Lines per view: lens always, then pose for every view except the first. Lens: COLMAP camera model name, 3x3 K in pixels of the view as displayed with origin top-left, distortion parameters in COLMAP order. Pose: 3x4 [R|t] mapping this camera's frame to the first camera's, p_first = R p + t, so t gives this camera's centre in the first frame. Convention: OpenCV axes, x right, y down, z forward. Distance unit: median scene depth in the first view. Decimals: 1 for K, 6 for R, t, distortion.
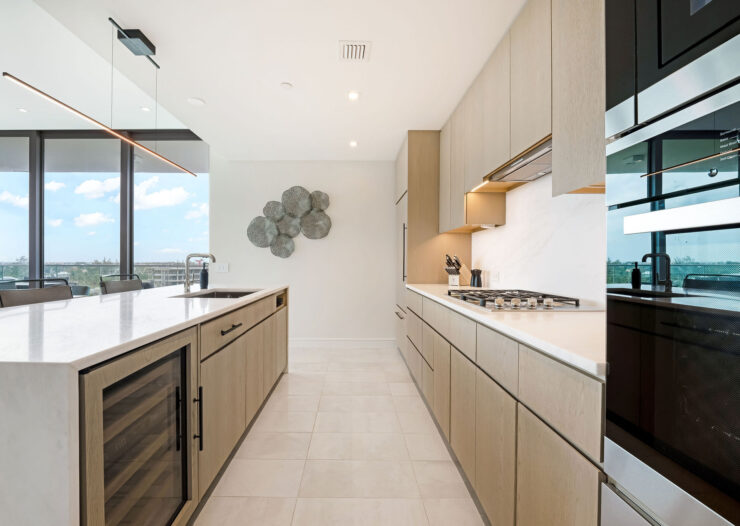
lens RADIAL K [[327.8, 0, 372.4], [0, 327.8, 260.8], [0, 0, 1]] dist [-0.001451, -0.004386]
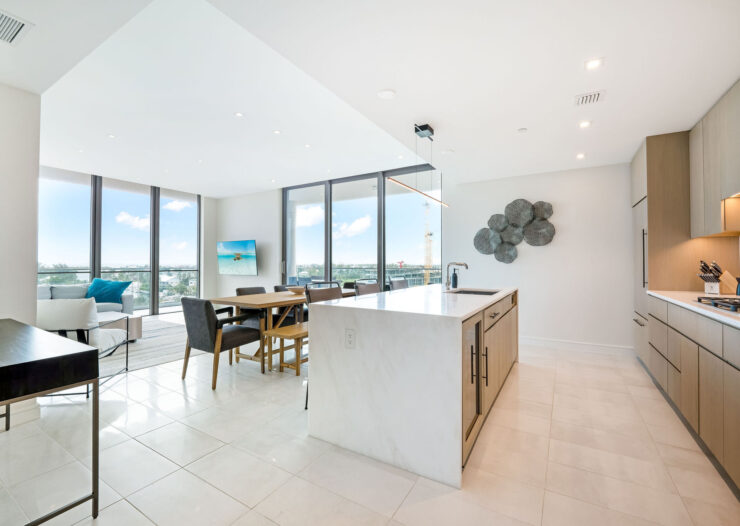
lens RADIAL K [[327.8, 0, 372.4], [0, 327.8, 260.8], [0, 0, 1]] dist [-0.001451, -0.004386]
pose [[0.826792, -0.012702, -0.562365, -0.027646], [0.009188, 0.999917, -0.009078, -0.017240], [0.562433, 0.002339, 0.826839, -0.289097]]
